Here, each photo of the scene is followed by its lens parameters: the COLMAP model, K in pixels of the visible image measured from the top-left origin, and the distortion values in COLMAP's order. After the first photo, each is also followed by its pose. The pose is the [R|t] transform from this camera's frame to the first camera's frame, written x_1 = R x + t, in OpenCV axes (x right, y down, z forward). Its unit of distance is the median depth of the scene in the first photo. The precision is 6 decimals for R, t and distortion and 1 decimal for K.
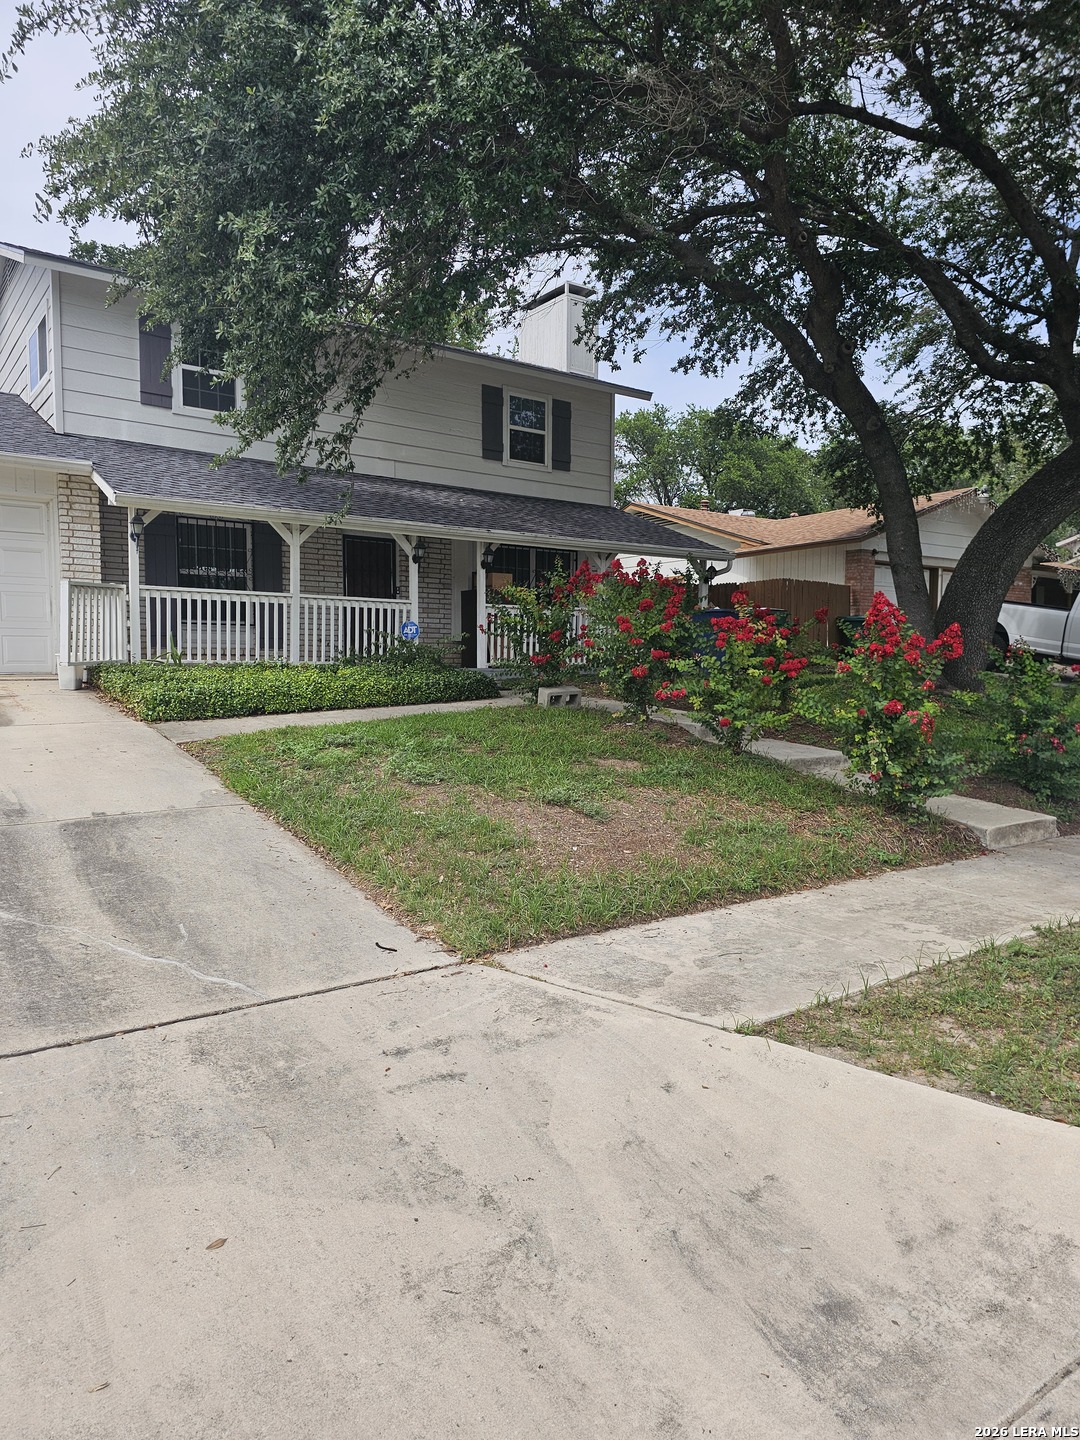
lens RADIAL K [[963.7, 0, 532.1], [0, 963.7, 723.4], [0, 0, 1]] dist [0.055350, -0.045408]
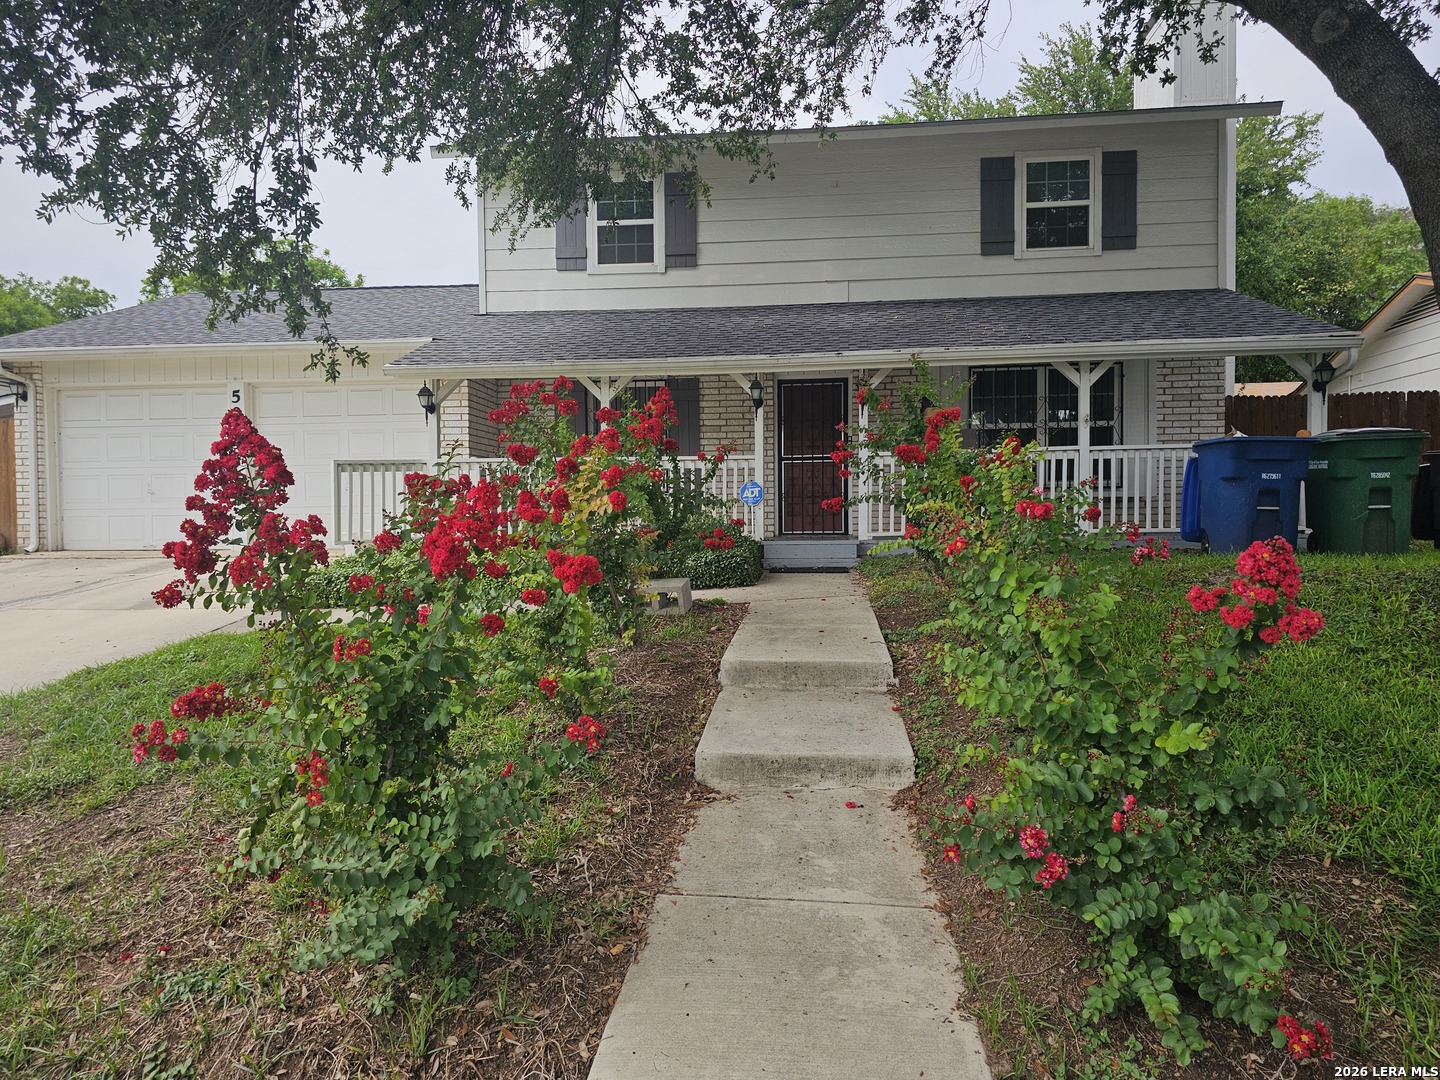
lens RADIAL K [[1061.7, 0, 721.5], [0, 1061.7, 534.6], [0, 0, 1]] dist [0.041223, -0.002948]
pose [[0.743088, -0.007467, -0.669153, 0.591861], [-0.029936, 0.998566, -0.044387, -0.032164], [0.668524, 0.053015, 0.741798, 0.466191]]
